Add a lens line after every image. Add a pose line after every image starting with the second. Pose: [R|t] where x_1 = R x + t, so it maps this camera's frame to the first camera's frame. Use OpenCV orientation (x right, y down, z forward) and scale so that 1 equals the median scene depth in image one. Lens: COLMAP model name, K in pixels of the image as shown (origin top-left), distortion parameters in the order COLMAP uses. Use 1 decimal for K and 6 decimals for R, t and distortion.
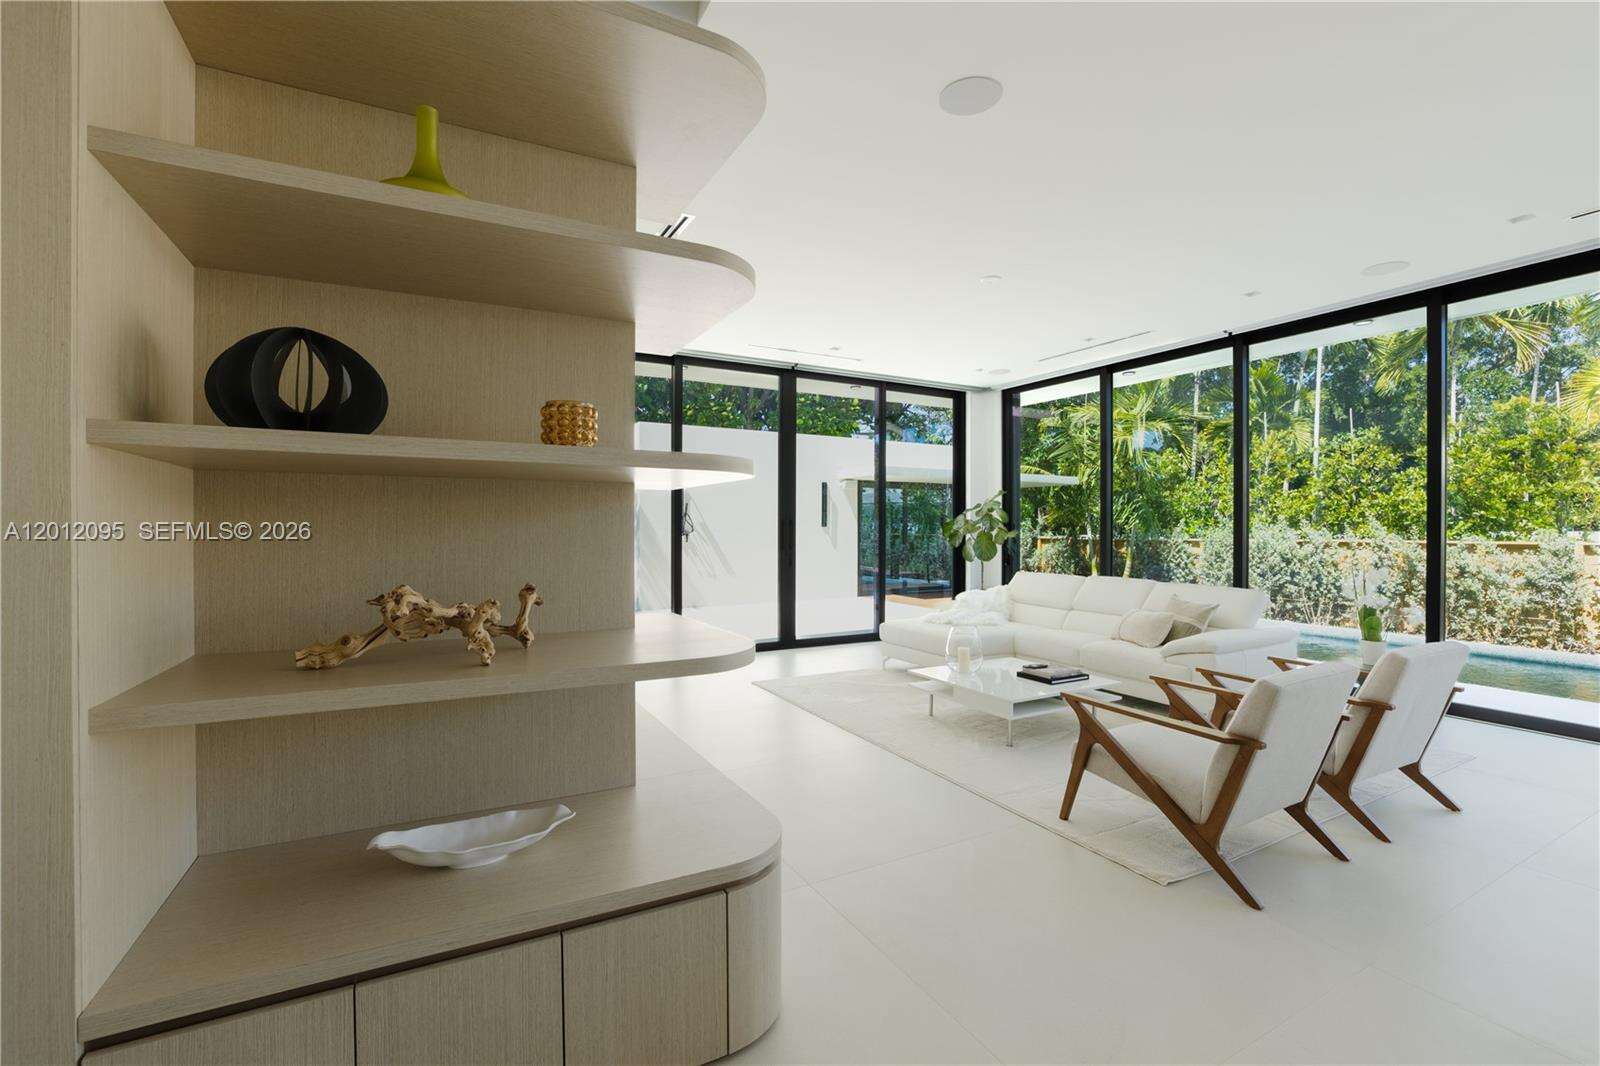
lens RADIAL K [[695.0, 0, 787.9], [0, 695.0, 533.1], [0, 0, 1]] dist [0.001244, 0.000245]
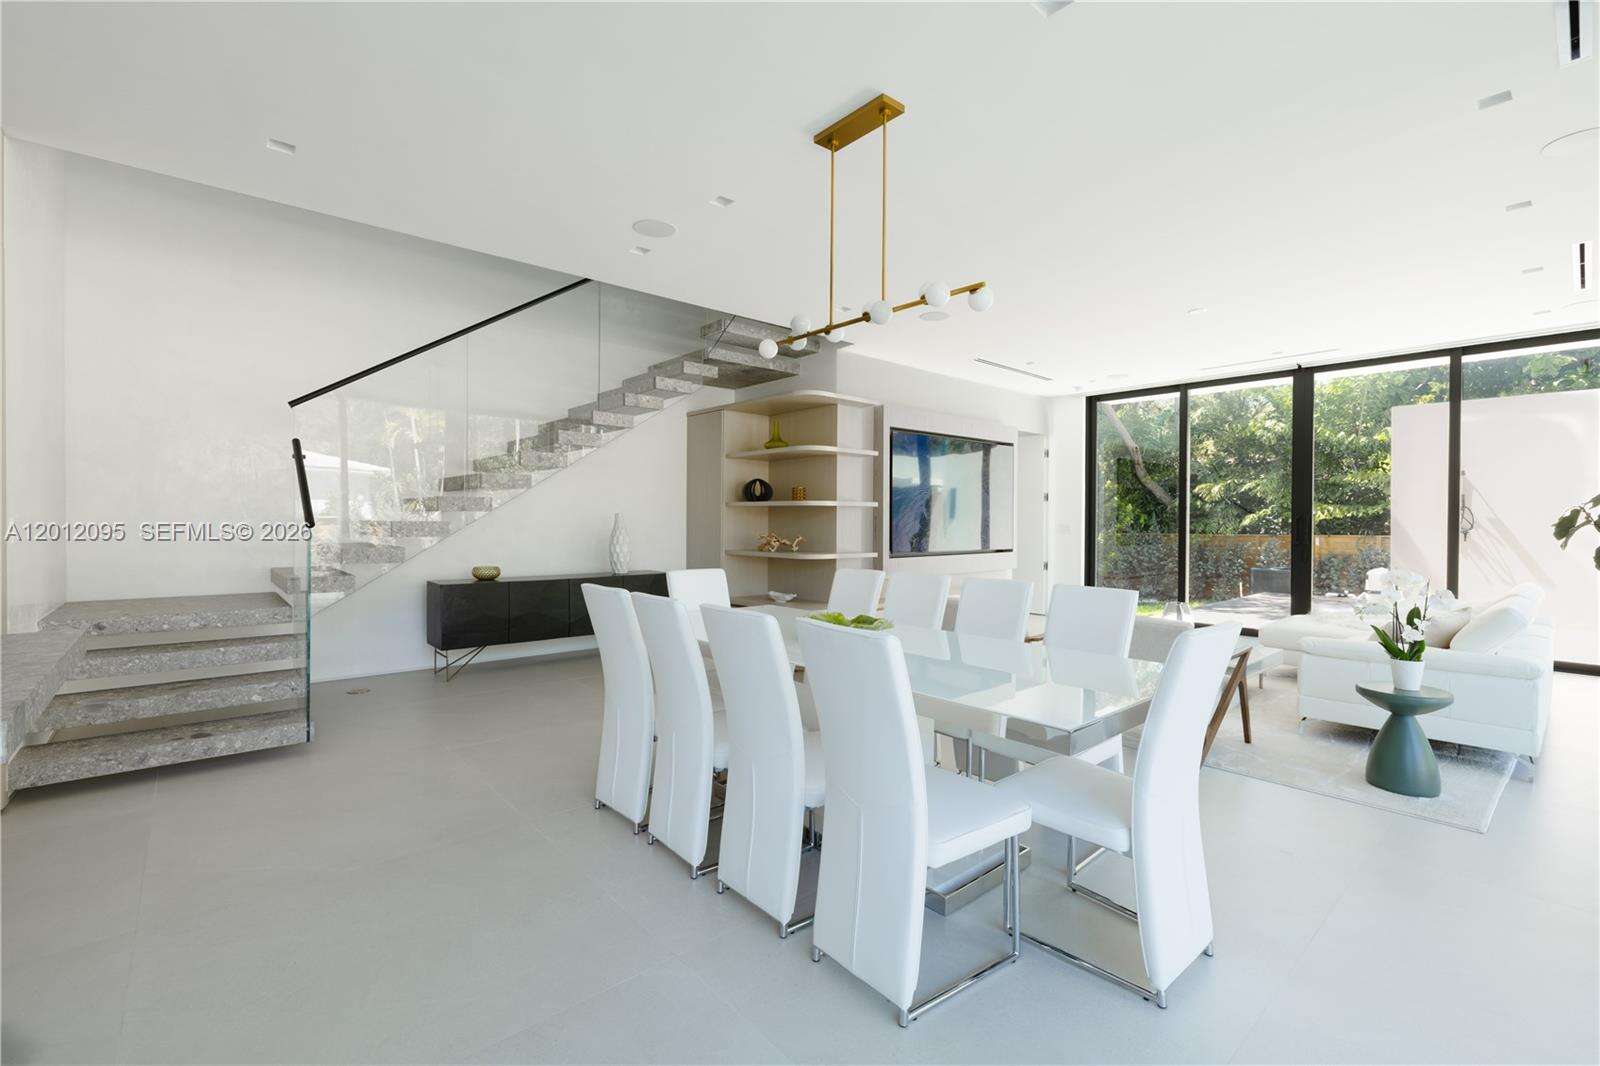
lens RADIAL K [[695.0, 0, 809.6], [0, 695.0, 533.2], [0, 0, 1]] dist [0.001244, 0.000245]
pose [[0.241100, 0.020938, -0.970274, 3.782938], [-0.013867, 0.999739, 0.018128, -0.008748], [0.970401, 0.009084, 0.241328, 0.185709]]
